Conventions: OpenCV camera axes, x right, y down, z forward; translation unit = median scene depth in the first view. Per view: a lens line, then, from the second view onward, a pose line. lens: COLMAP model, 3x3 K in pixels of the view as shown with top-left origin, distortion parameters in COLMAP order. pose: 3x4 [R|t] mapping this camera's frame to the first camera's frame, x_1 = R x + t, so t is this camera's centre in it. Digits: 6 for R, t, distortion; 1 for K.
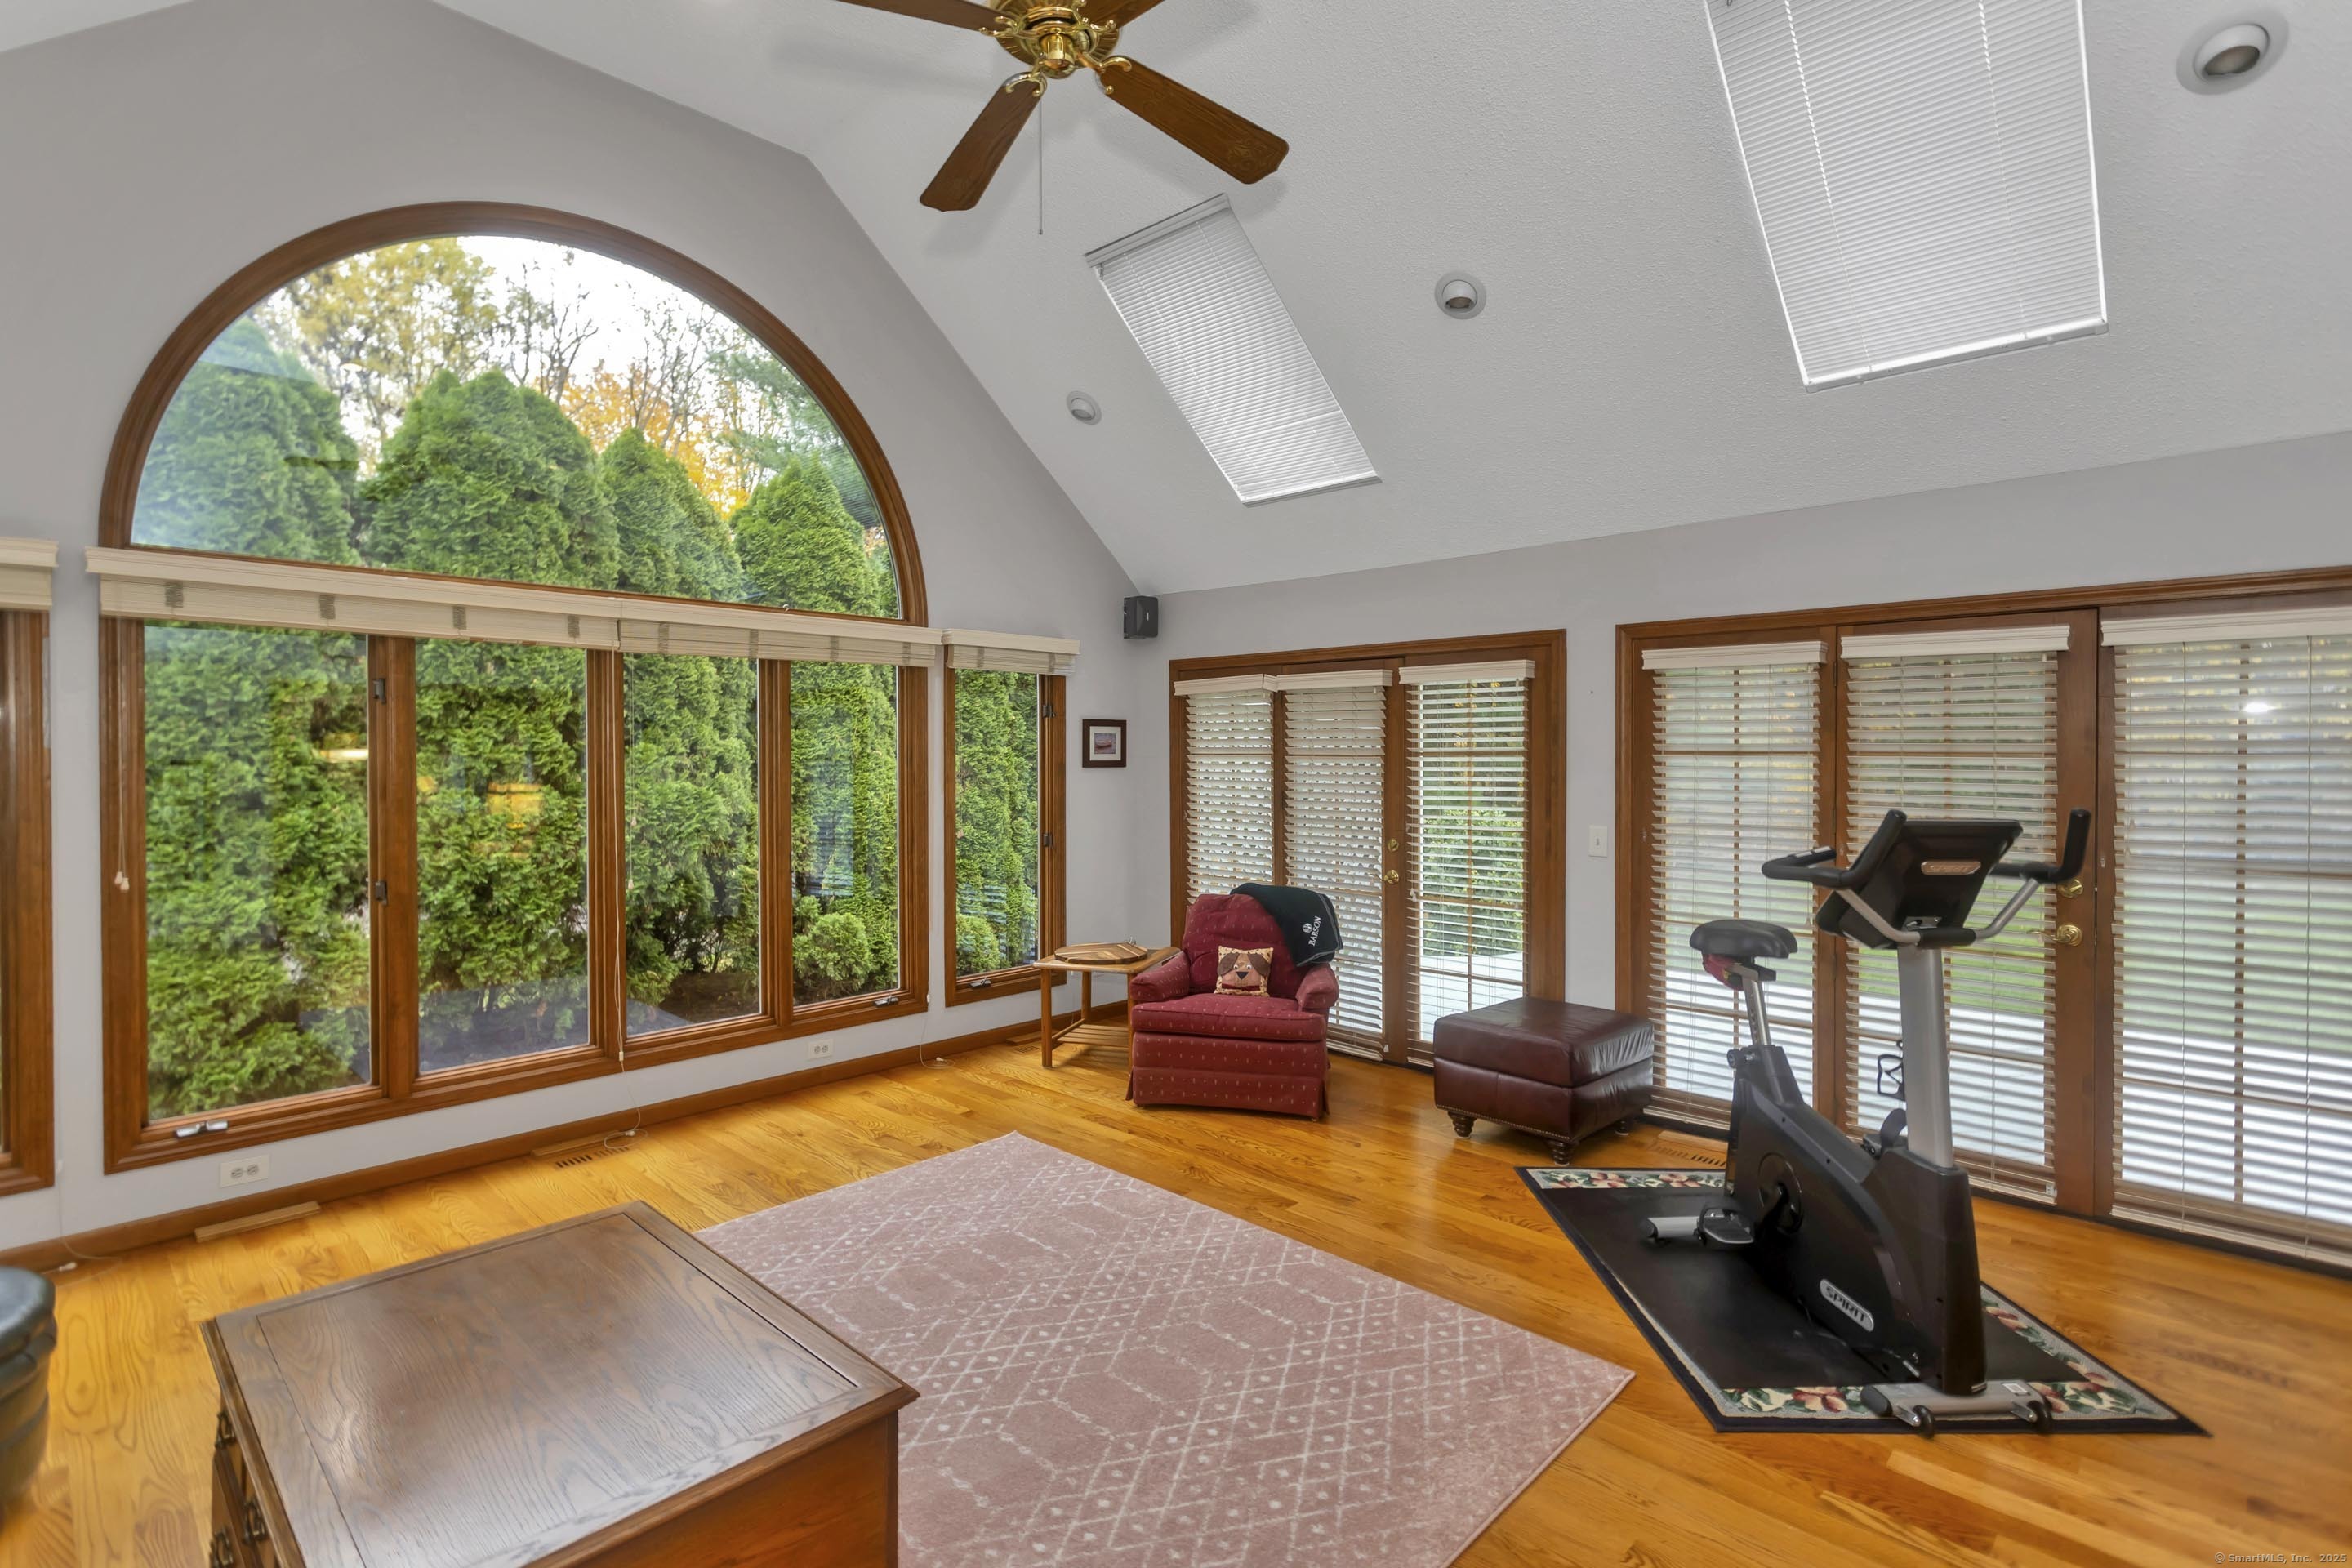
lens RADIAL K [[1150.9, 0, 1176.4], [0, 1150.9, 761.9], [0, 0, 1]] dist [0.006184, 0.003915]
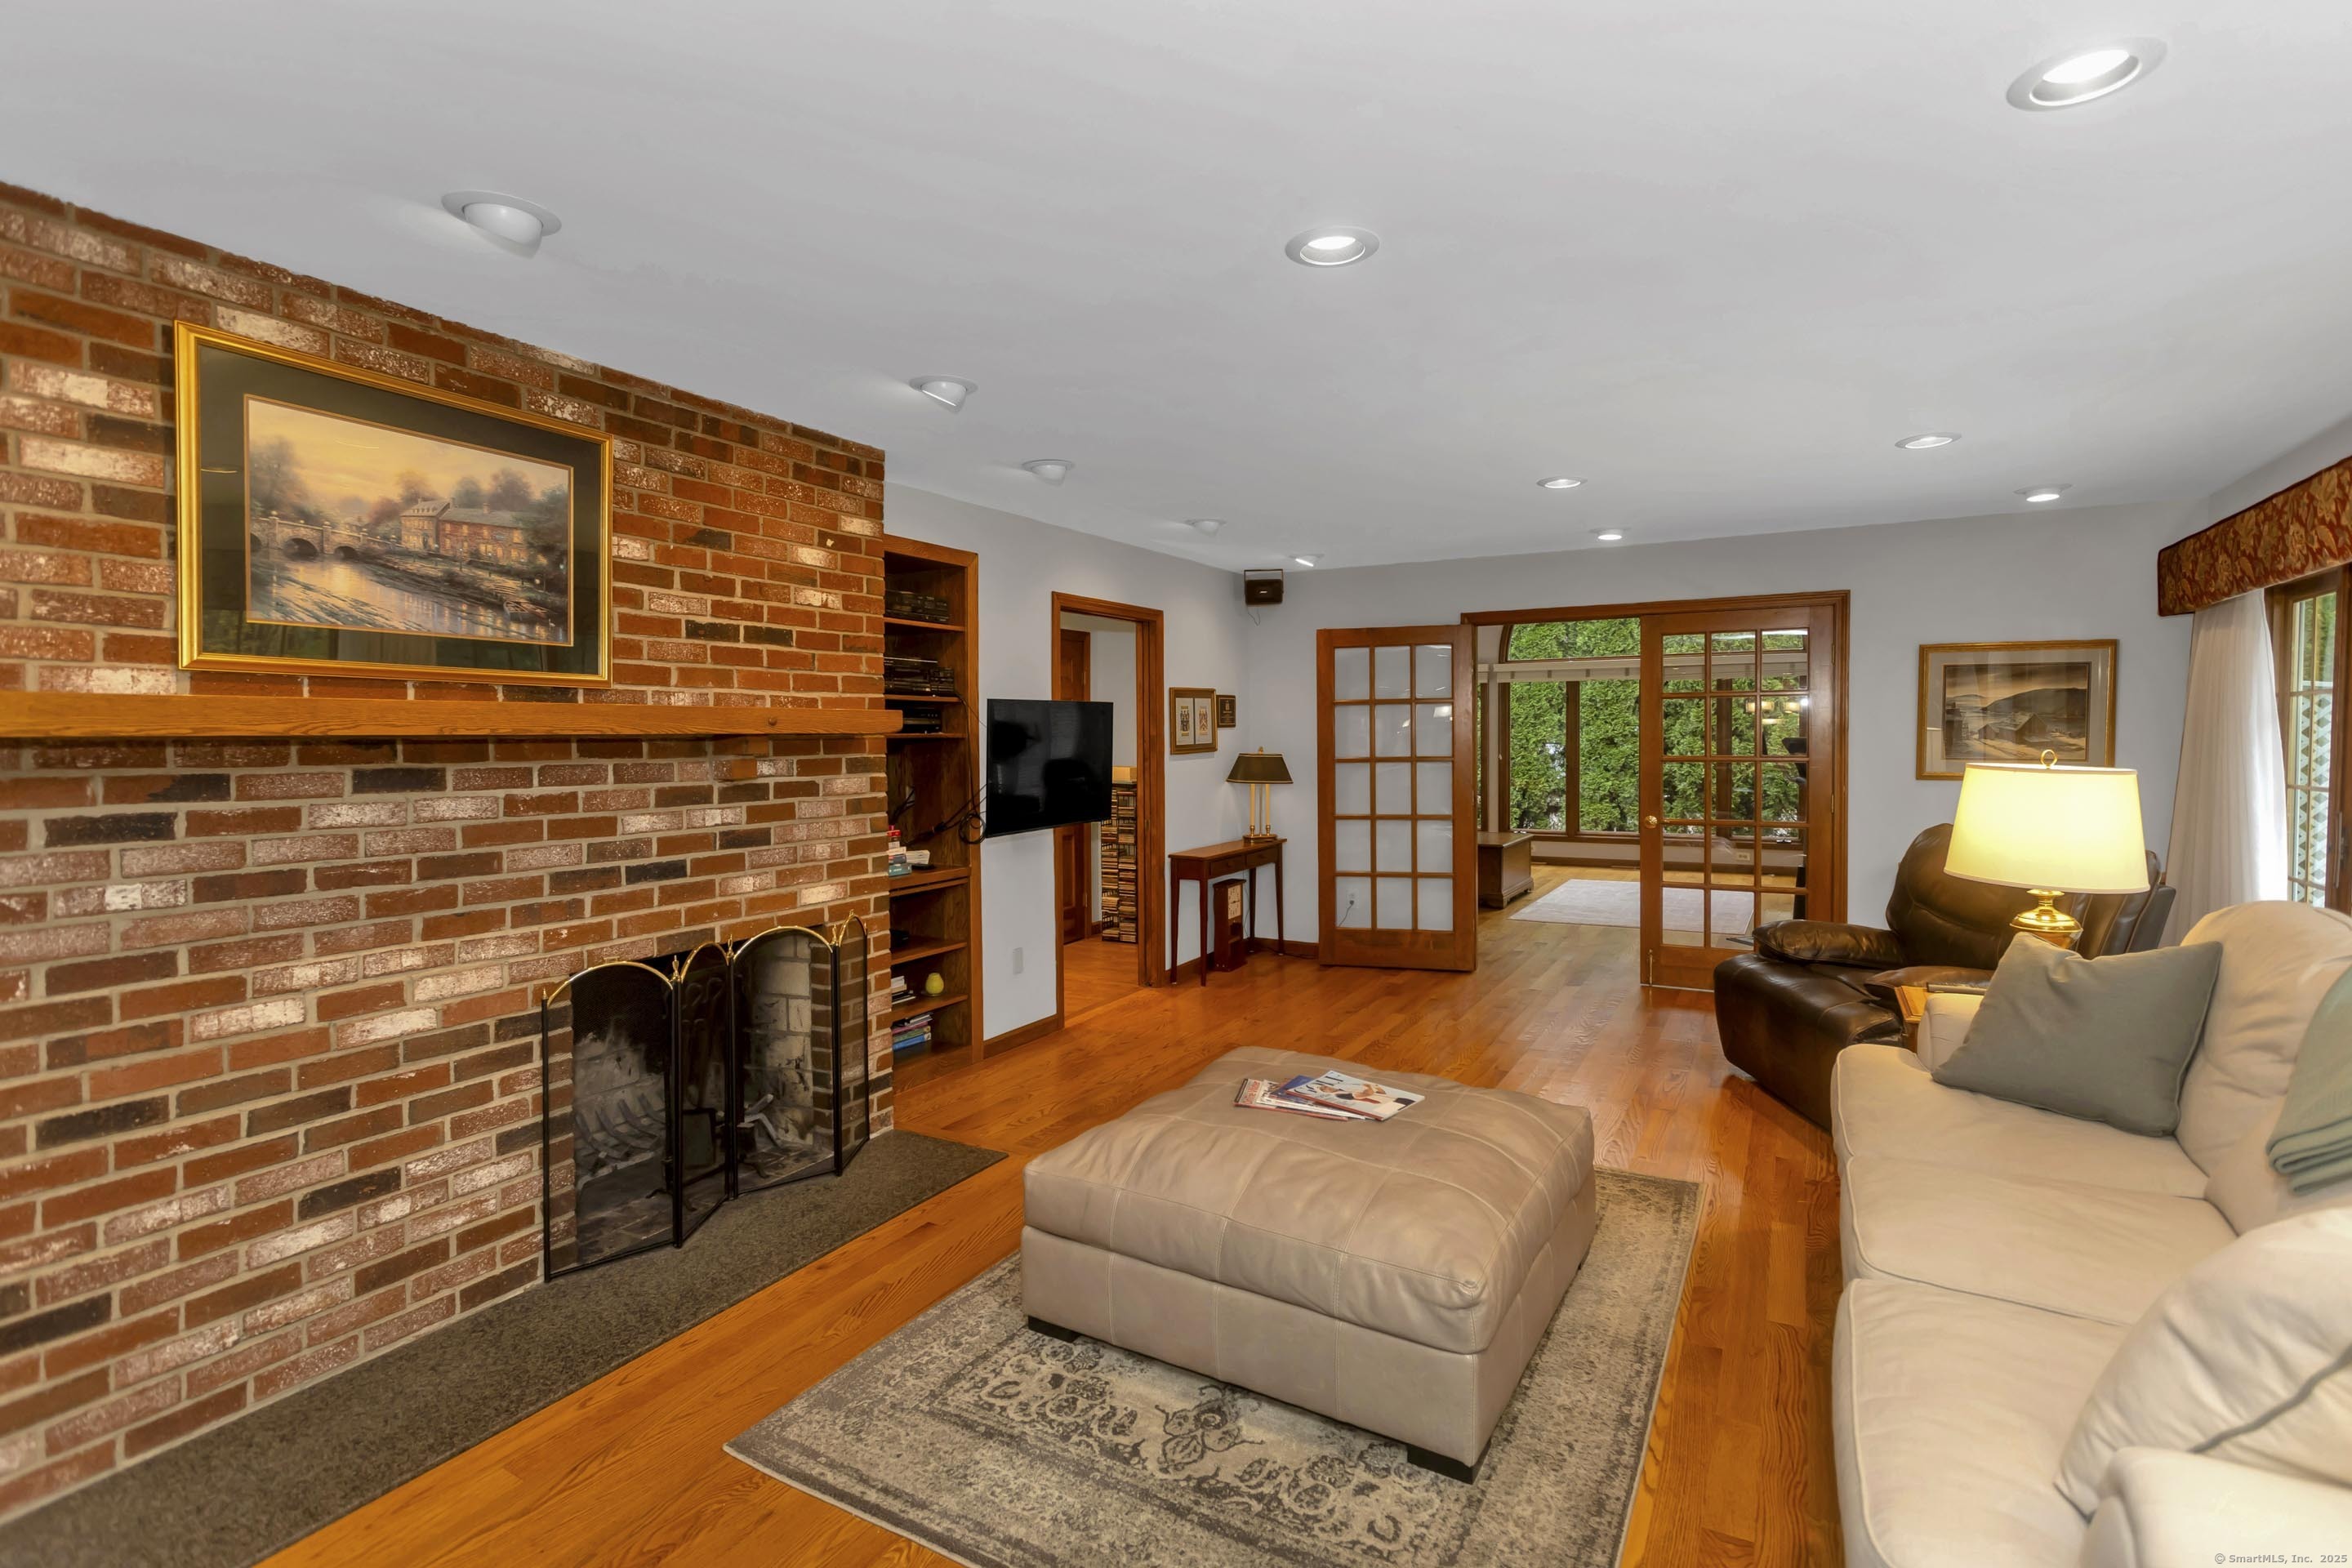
lens RADIAL K [[1150.9, 0, 1182.0], [0, 1150.9, 761.2], [0, 0, 1]] dist [0.006184, 0.003915]
pose [[0.269994, 0.026434, -0.962499, 1.461646], [0.001893, 0.999607, 0.027985, 0.008400], [0.962860, -0.009378, 0.269837, -0.581729]]
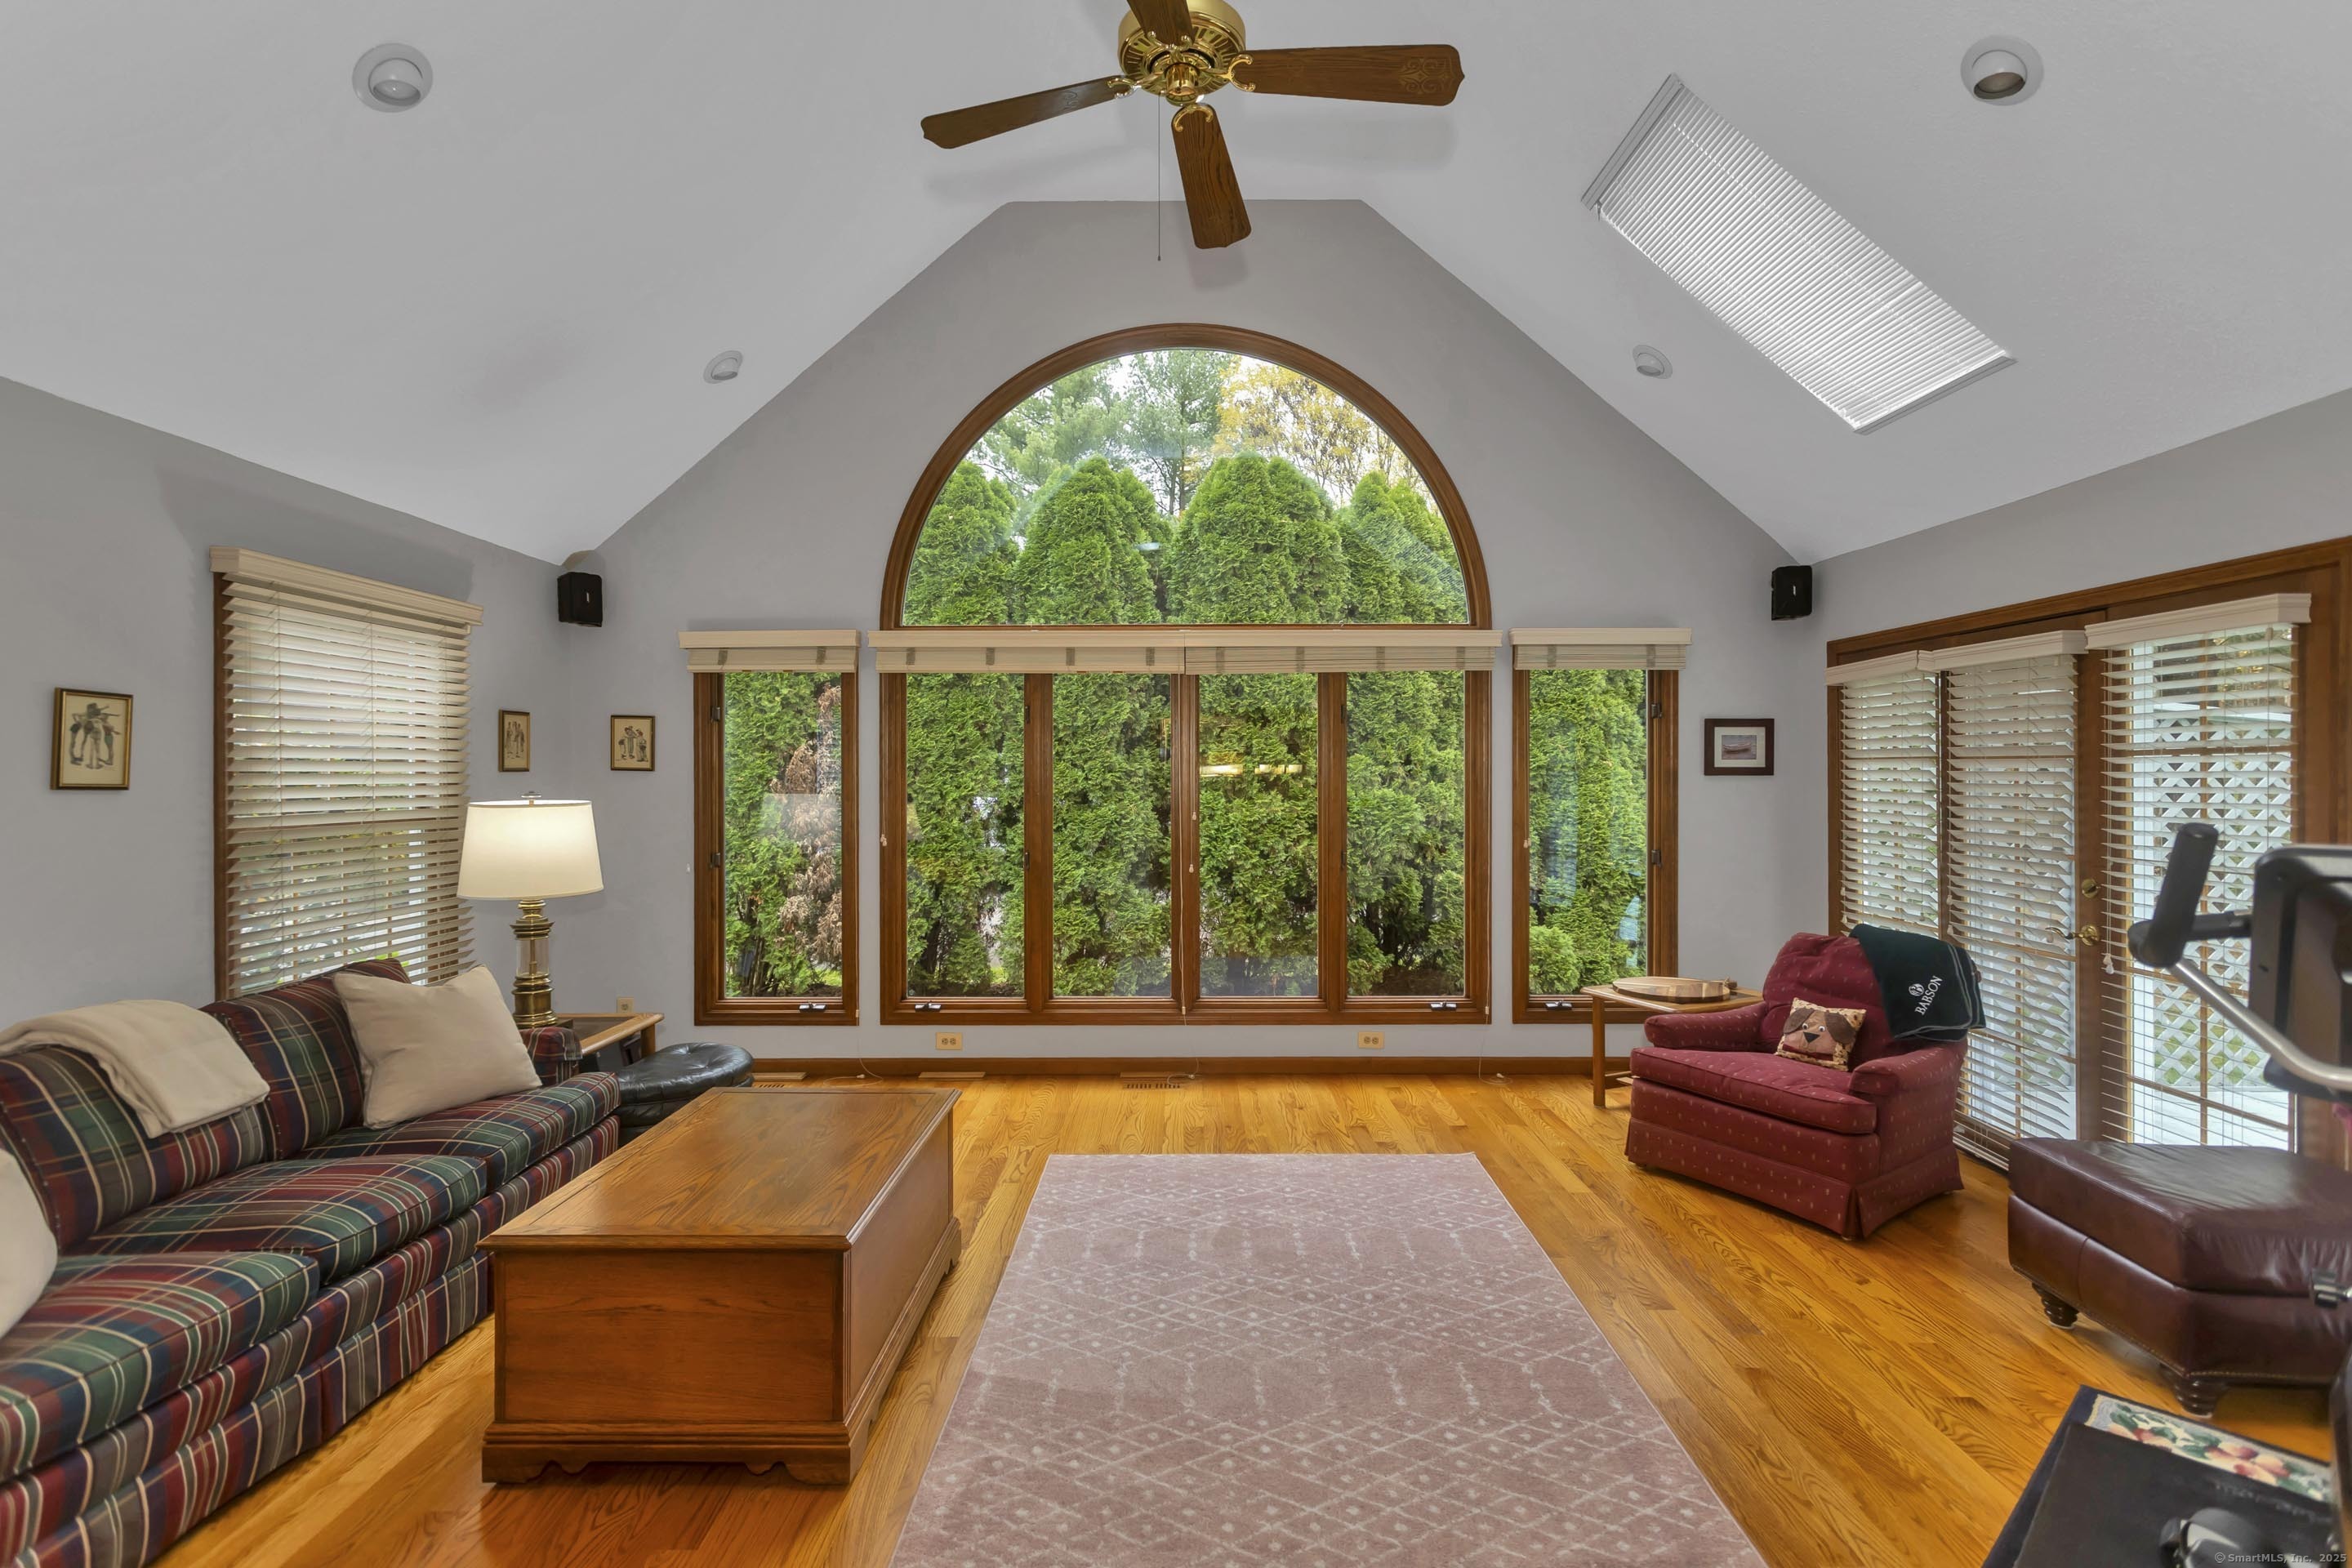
lens RADIAL K [[1156.1, 0, 1145.5], [0, 1156.1, 781.5], [0, 0, 1]] dist [0.003700, 0.003219]
pose [[0.674840, 0.006233, -0.737937, 0.326942], [-0.004990, 0.999980, 0.003884, 0.009893], [0.737947, 0.001061, 0.674858, 0.132769]]
